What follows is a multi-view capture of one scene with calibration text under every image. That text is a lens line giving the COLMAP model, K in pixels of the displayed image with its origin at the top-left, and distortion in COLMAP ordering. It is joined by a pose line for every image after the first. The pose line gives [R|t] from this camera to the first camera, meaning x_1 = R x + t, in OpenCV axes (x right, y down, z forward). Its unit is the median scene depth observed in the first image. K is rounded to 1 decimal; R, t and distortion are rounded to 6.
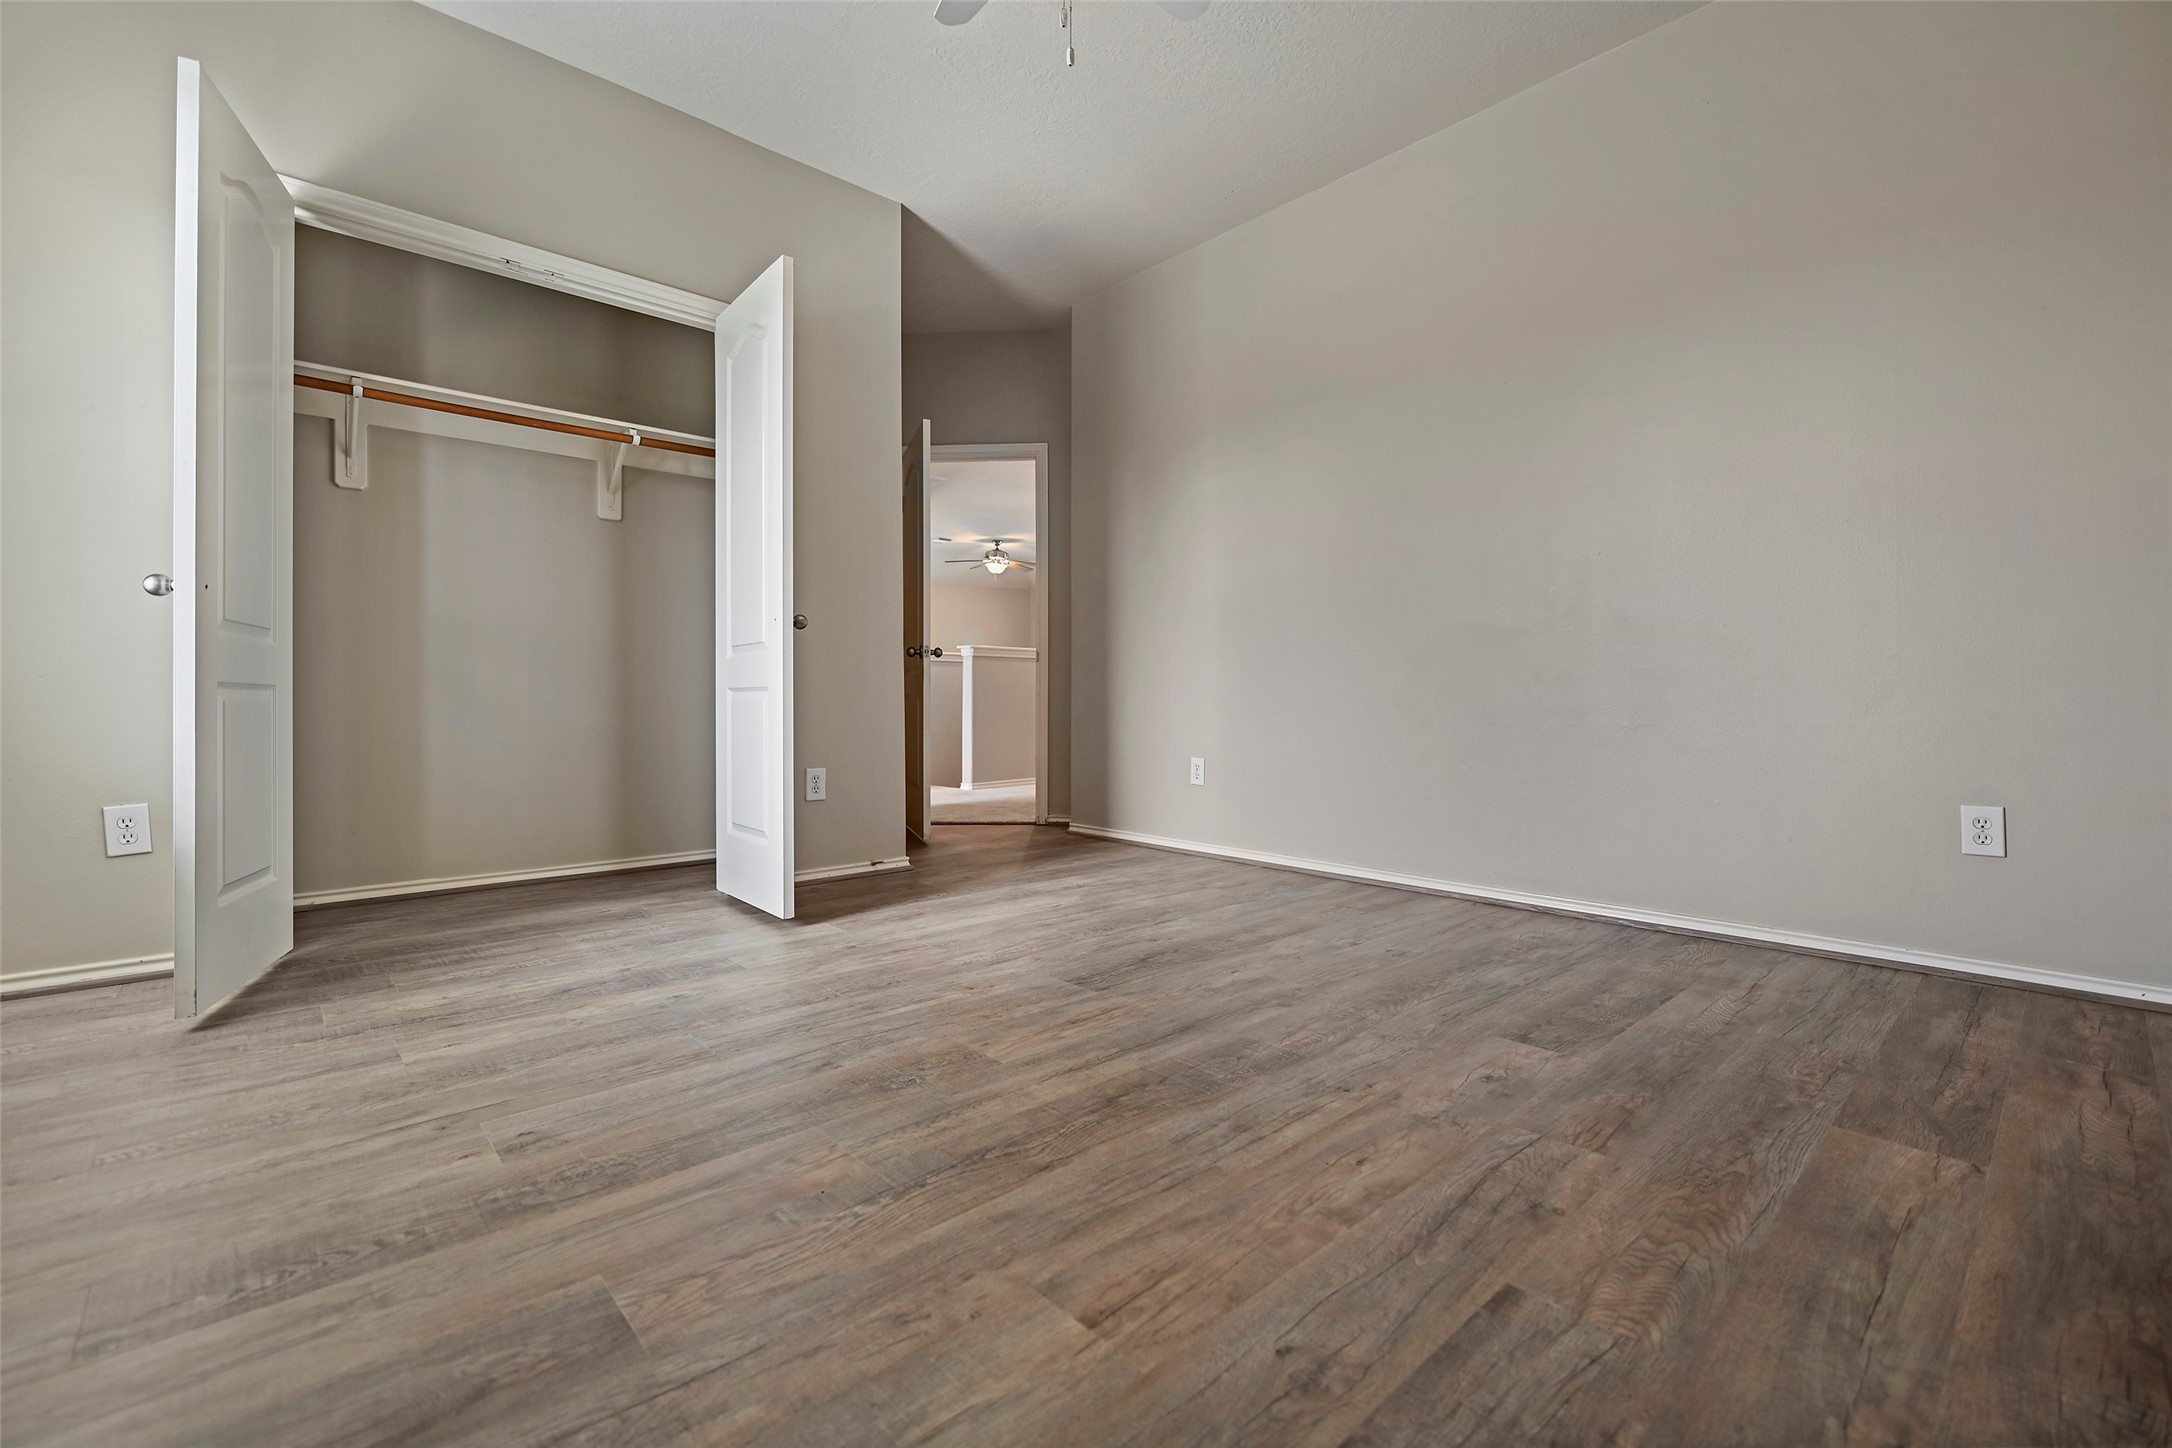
lens RADIAL K [[927.2, 0, 1090.8], [0, 927.2, 707.5], [0, 0, 1]] dist [-0.001786, -0.001005]
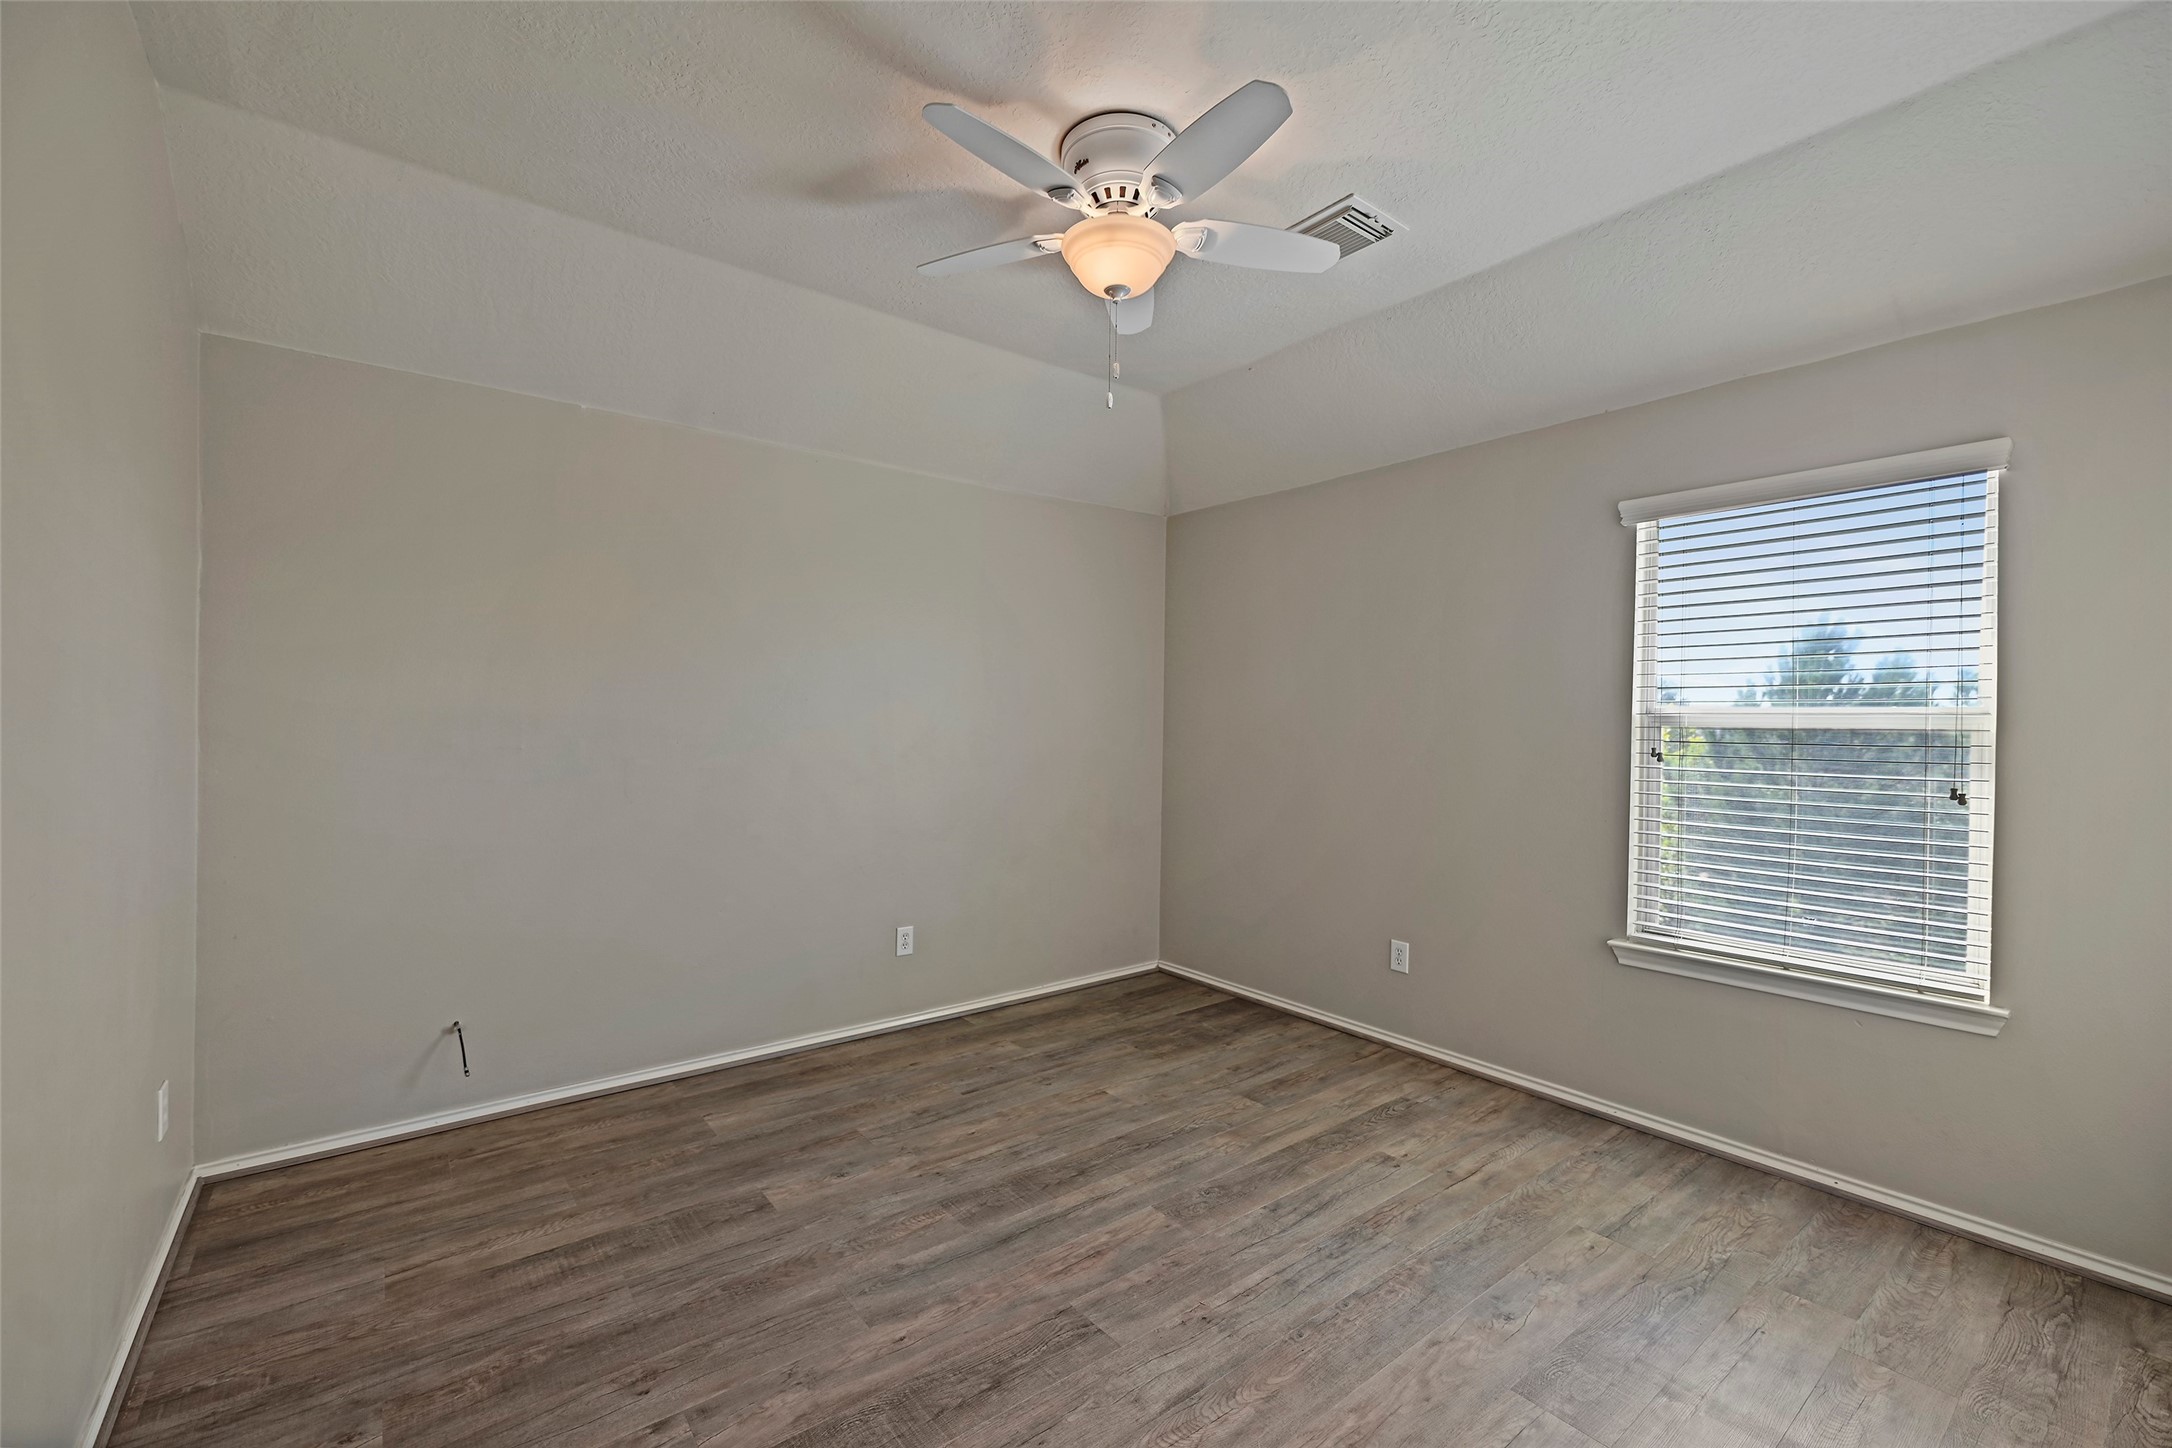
lens RADIAL K [[885.8, 0, 1085.5], [0, 885.8, 722.5], [0, 0, 1]] dist [-0.007134, -0.000421]
pose [[-0.997113, -0.011207, 0.075097, -0.091021], [-0.010561, 0.999904, 0.008993, -0.389156], [-0.075190, 0.008174, -0.997136, 2.443542]]
